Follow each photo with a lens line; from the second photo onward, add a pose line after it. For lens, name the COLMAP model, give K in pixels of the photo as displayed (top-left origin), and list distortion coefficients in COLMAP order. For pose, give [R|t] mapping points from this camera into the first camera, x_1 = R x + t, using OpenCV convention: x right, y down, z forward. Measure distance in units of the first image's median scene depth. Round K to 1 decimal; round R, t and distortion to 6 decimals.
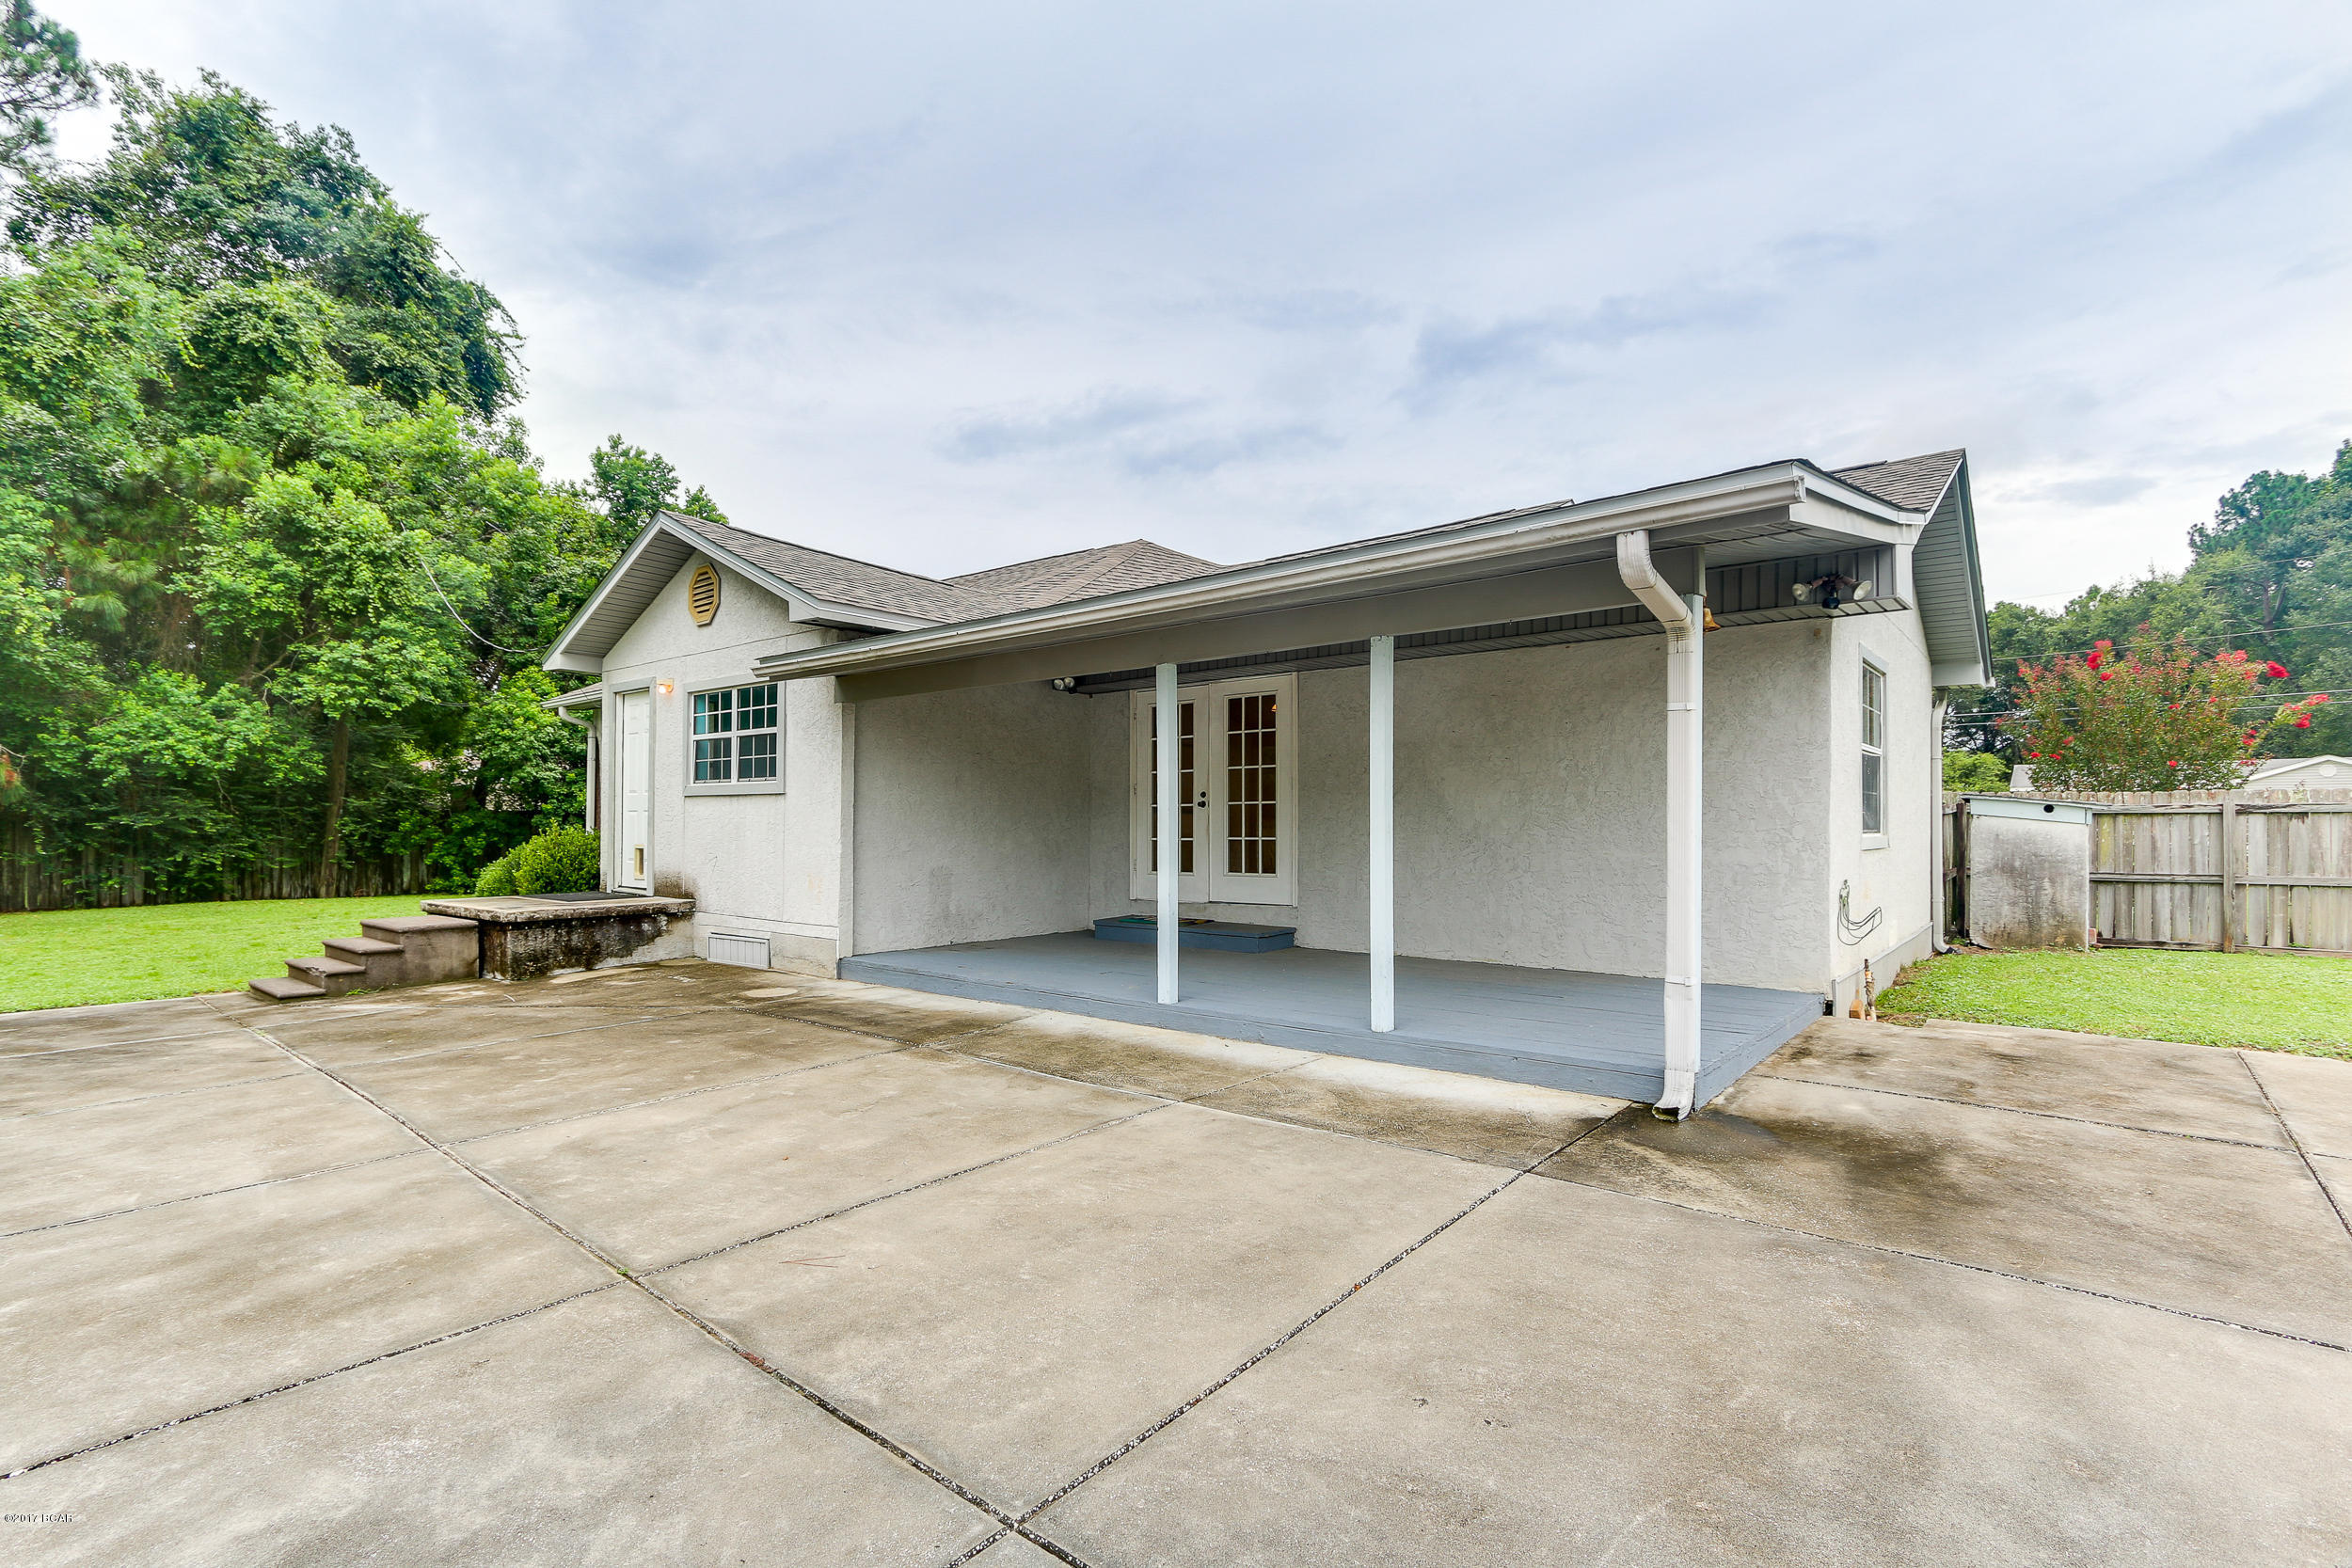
lens RADIAL K [[1067.7, 0, 1151.9], [0, 1067.7, 824.7], [0, 0, 1]] dist [-0.017710, 0.003379]
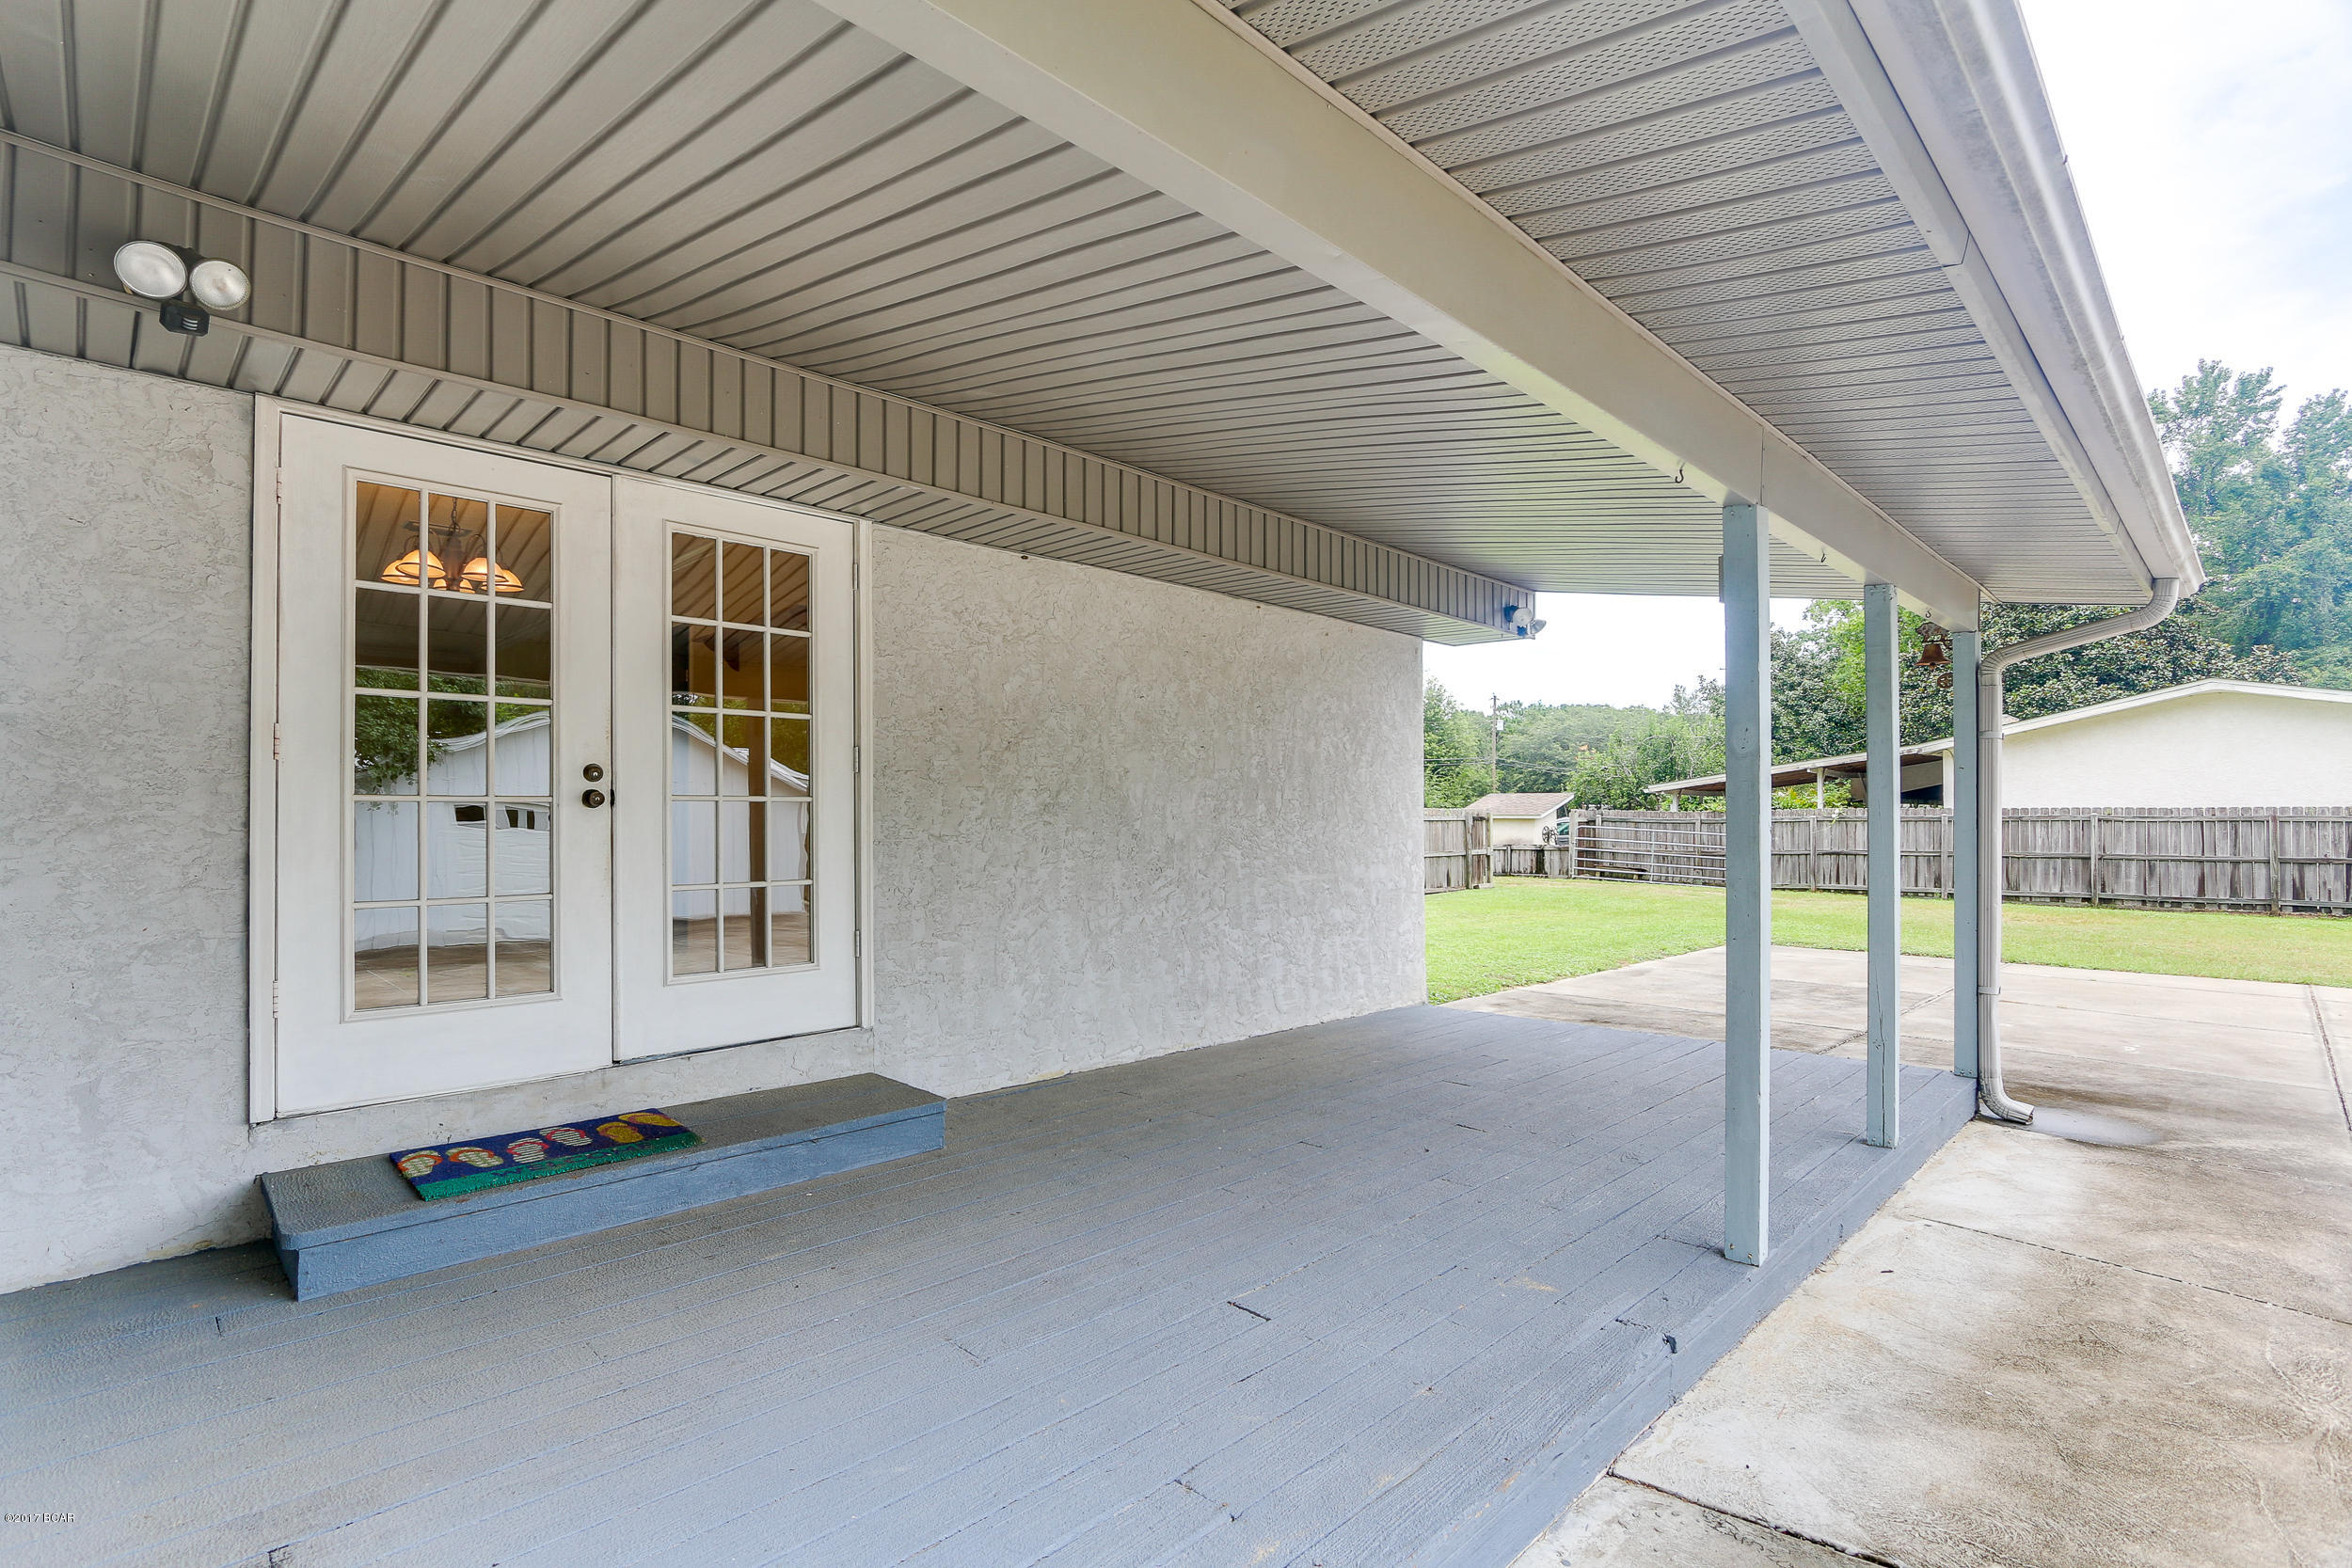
lens RADIAL K [[1082.7, 0, 1152.6], [0, 1082.7, 813.7], [0, 0, 1]] dist [-0.014820, 0.002177]
pose [[0.101357, 0.006060, 0.994832, -0.279190], [0.002357, 0.999977, -0.006331, -0.010970], [-0.994847, 0.002987, 0.101340, 0.728050]]
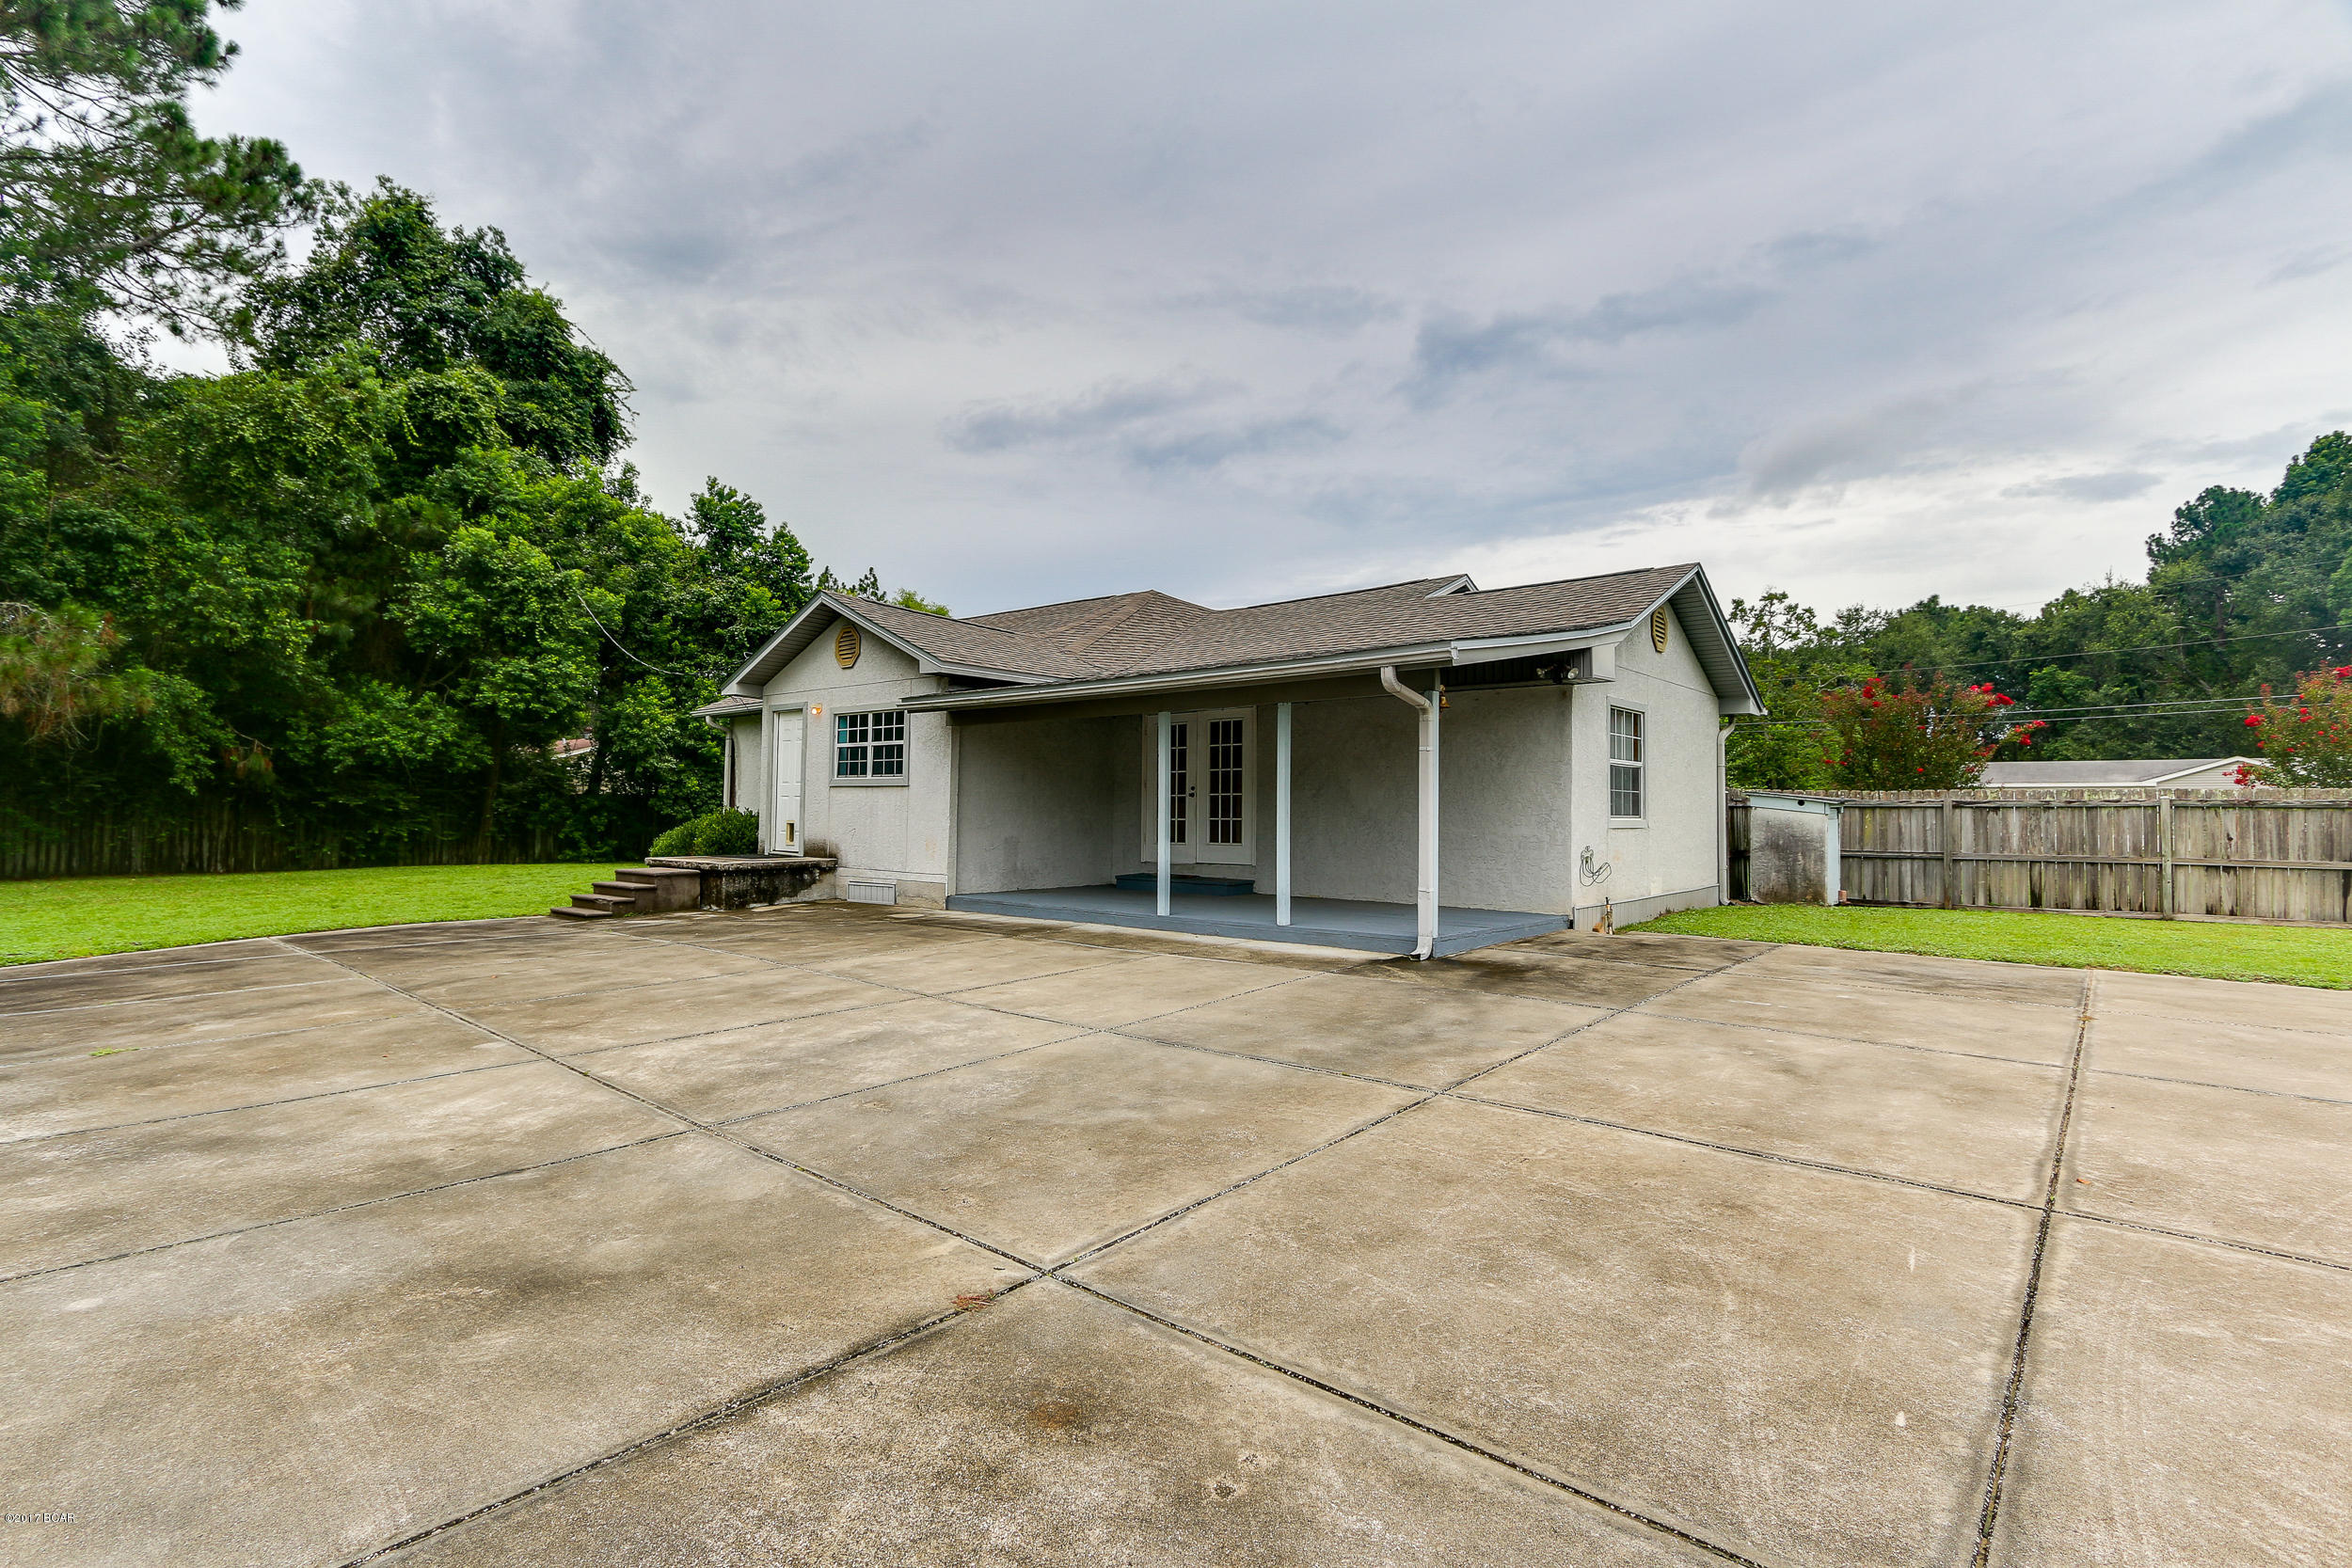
lens RADIAL K [[1080.2, 0, 1155.4], [0, 1080.2, 781.9], [0, 0, 1]] dist [-0.011157, 0.000253]
pose [[0.999930, 0.008077, -0.008682, 0.009633], [-0.008316, 0.999576, -0.027888, 0.003742], [0.008453, 0.027958, 0.999573, -0.423611]]
